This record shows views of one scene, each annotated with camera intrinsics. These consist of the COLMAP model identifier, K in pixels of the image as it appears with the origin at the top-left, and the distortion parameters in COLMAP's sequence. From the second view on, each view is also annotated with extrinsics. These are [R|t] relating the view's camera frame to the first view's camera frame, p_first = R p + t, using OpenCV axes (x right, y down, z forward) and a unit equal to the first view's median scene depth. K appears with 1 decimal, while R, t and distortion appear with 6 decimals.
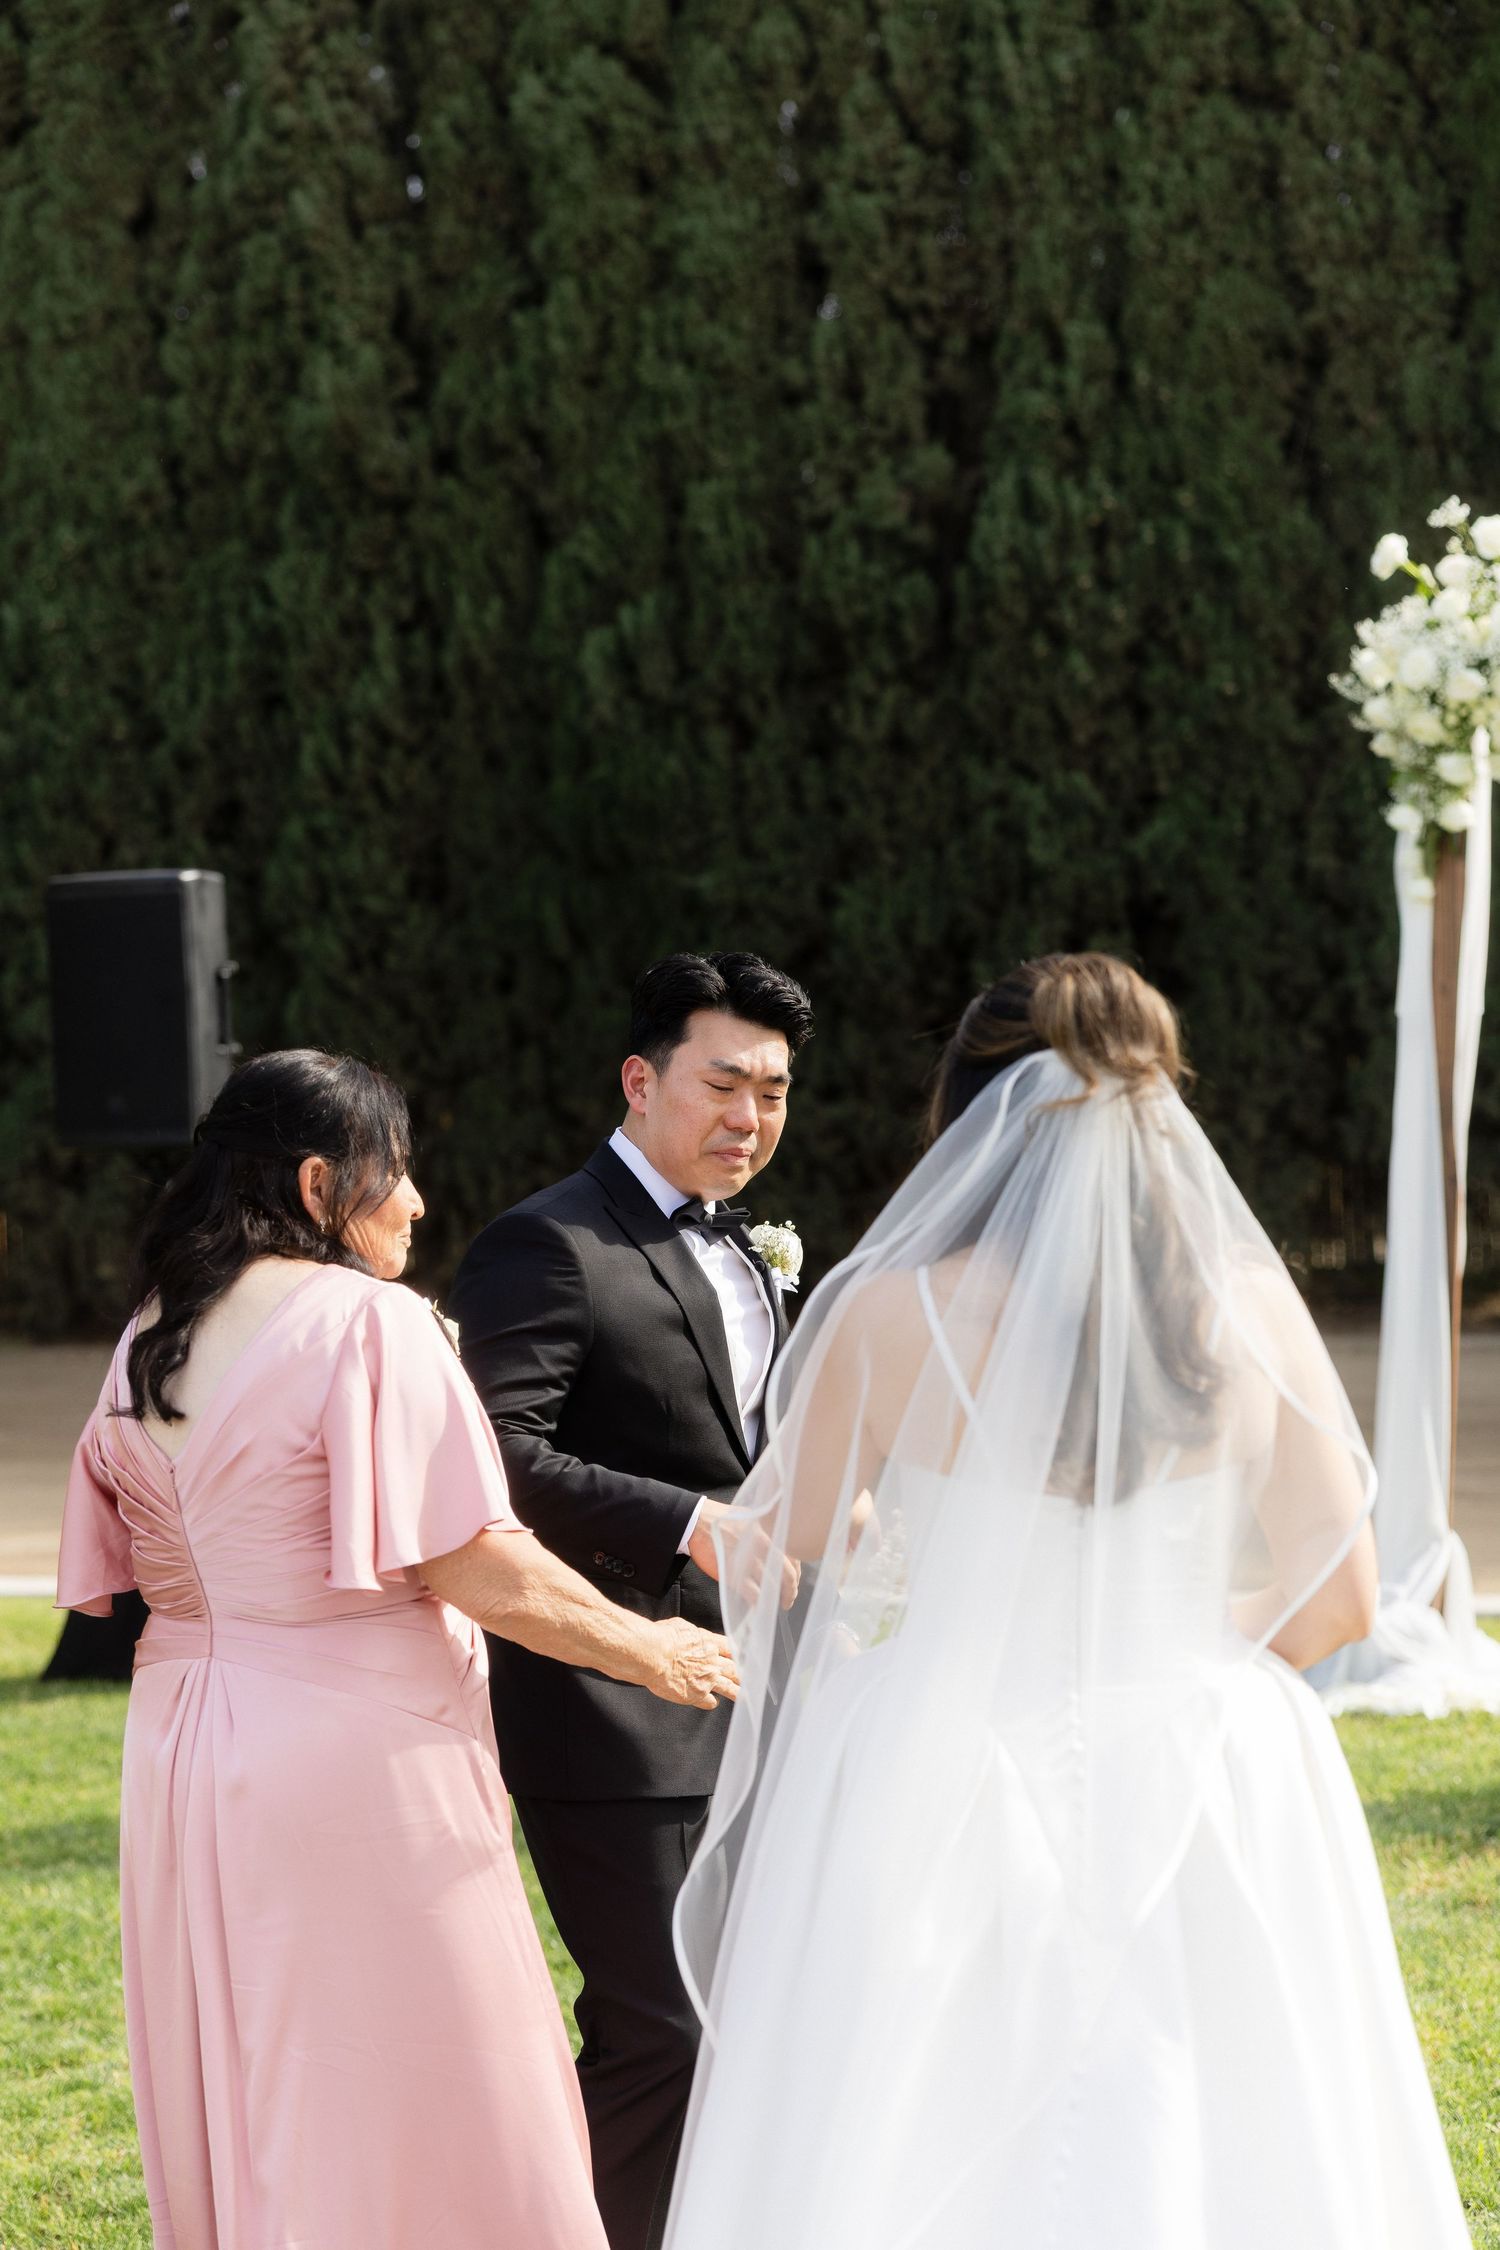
lens RADIAL K [[3932.5, 0, 778.5], [0, 3932.5, 1120.1], [0, 0, 1]] dist [0.008376, 0.301525]
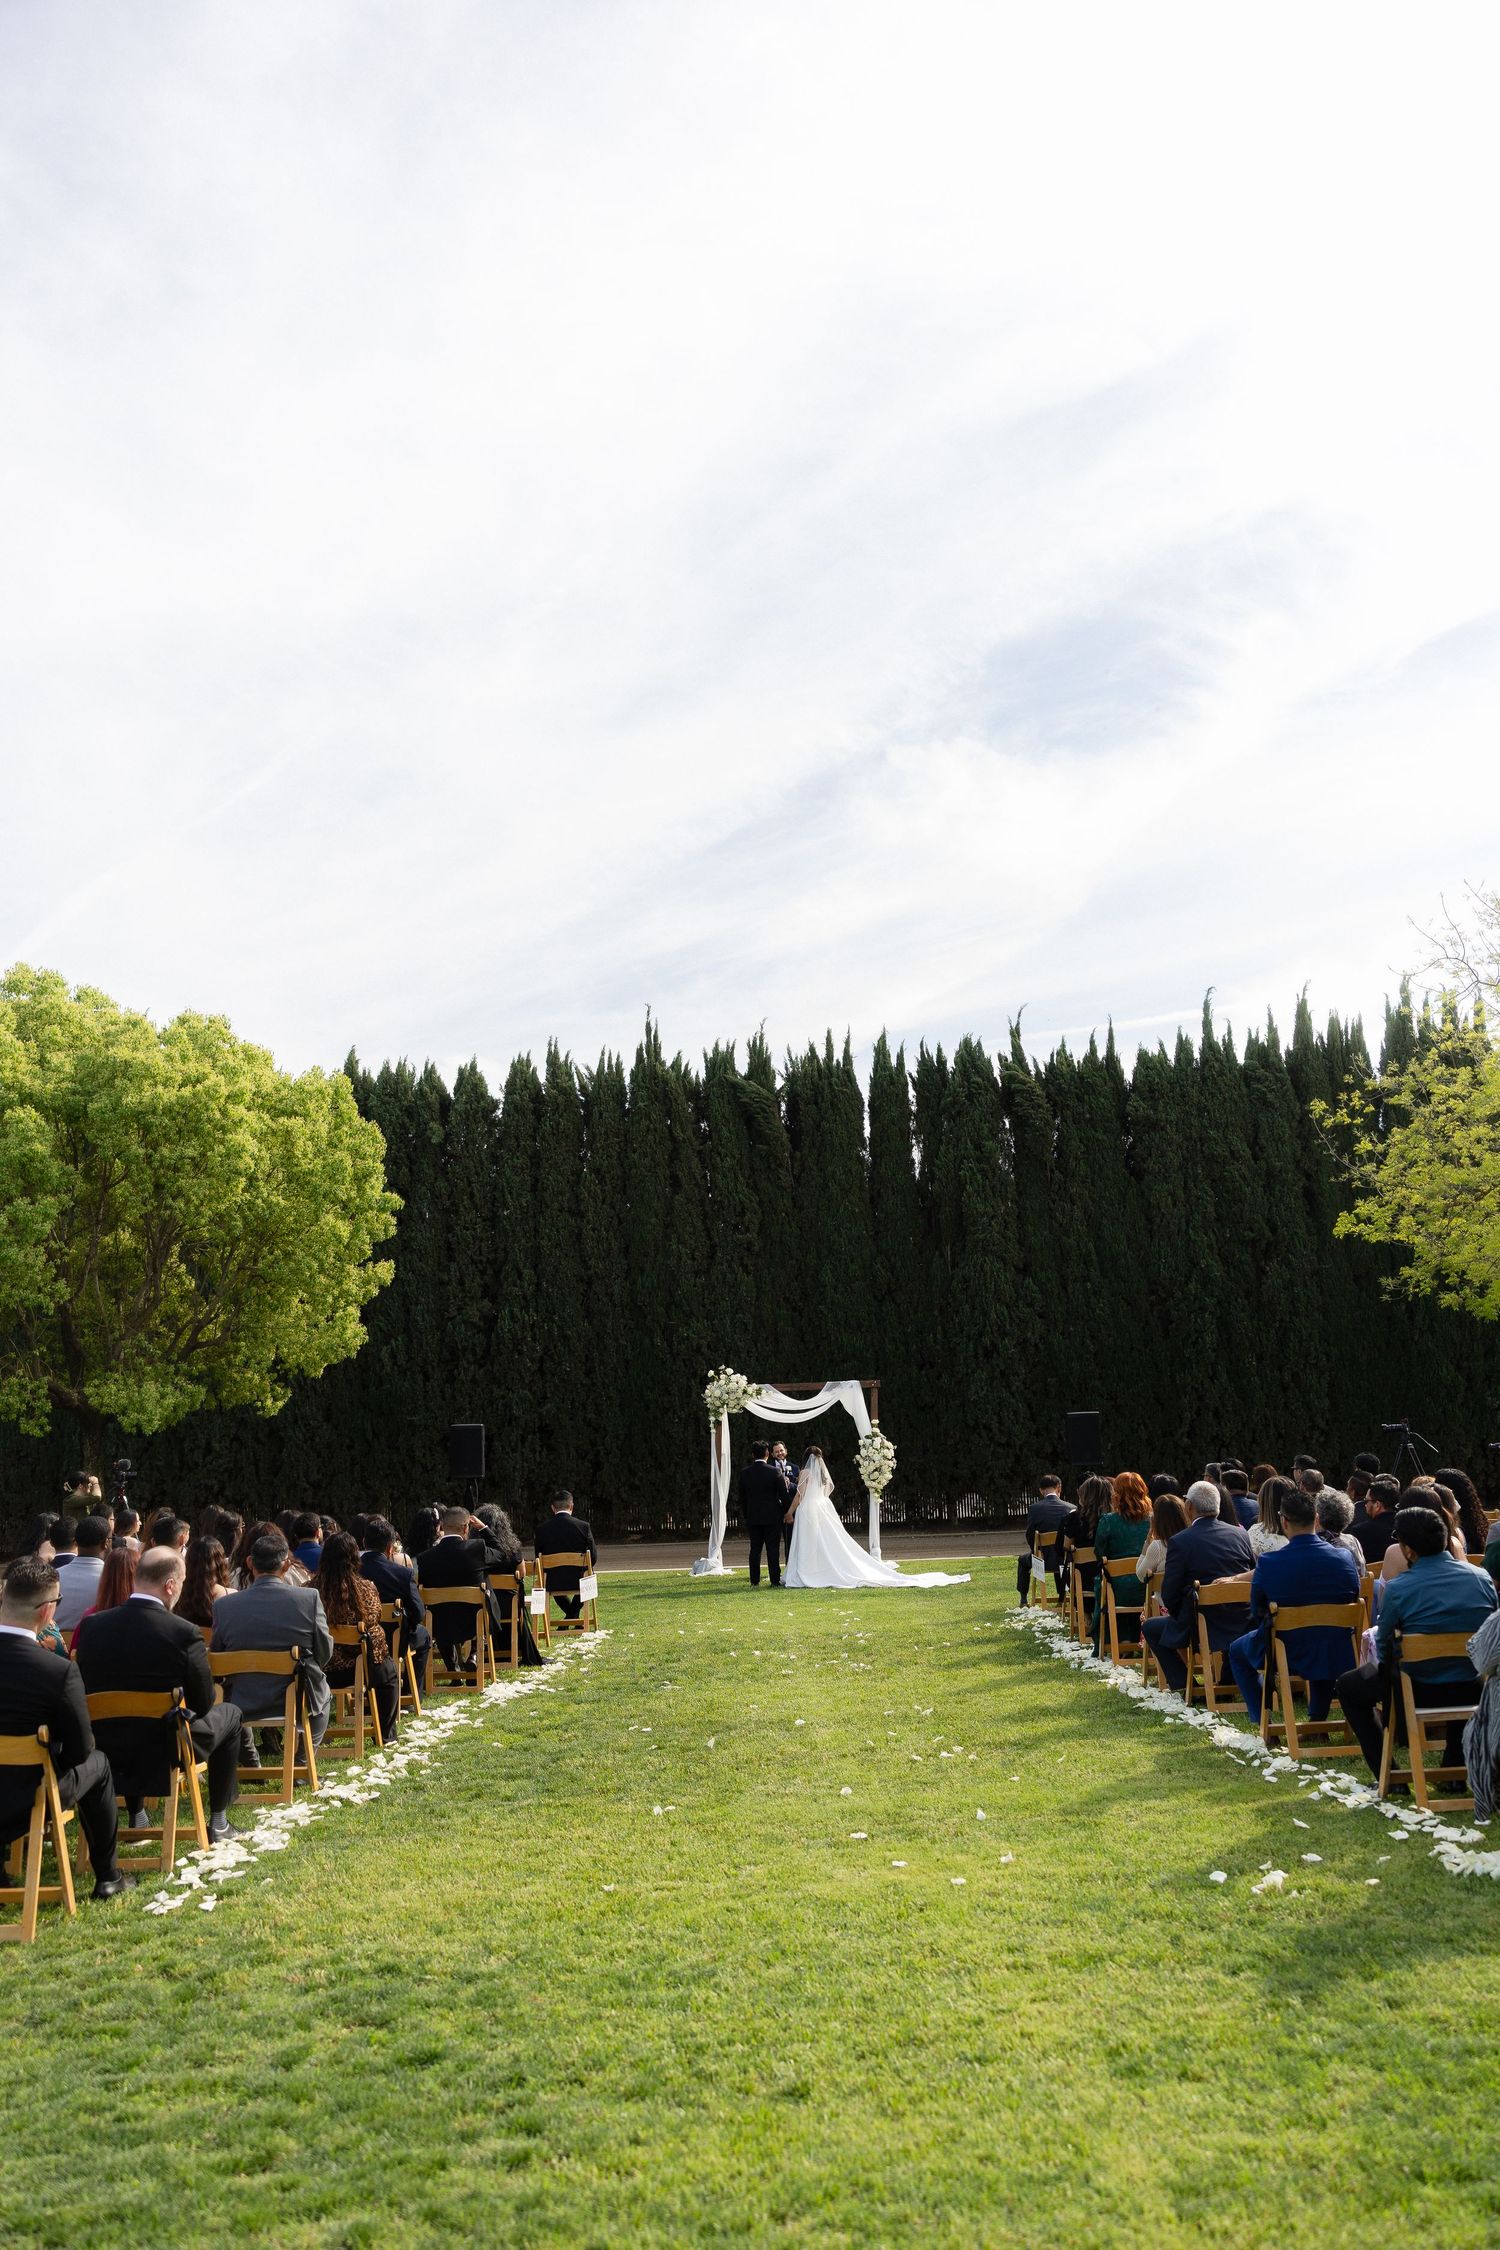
lens RADIAL K [[1899.9, 0, 735.1], [0, 1899.9, 1136.6], [0, 0, 1]] dist [-0.027946, 0.002501]
pose [[0.940598, 0.062297, 0.333757, -0.348857], [0.005113, 0.980312, -0.197387, 0.030963], [-0.339483, 0.187369, 0.921762, -0.756326]]
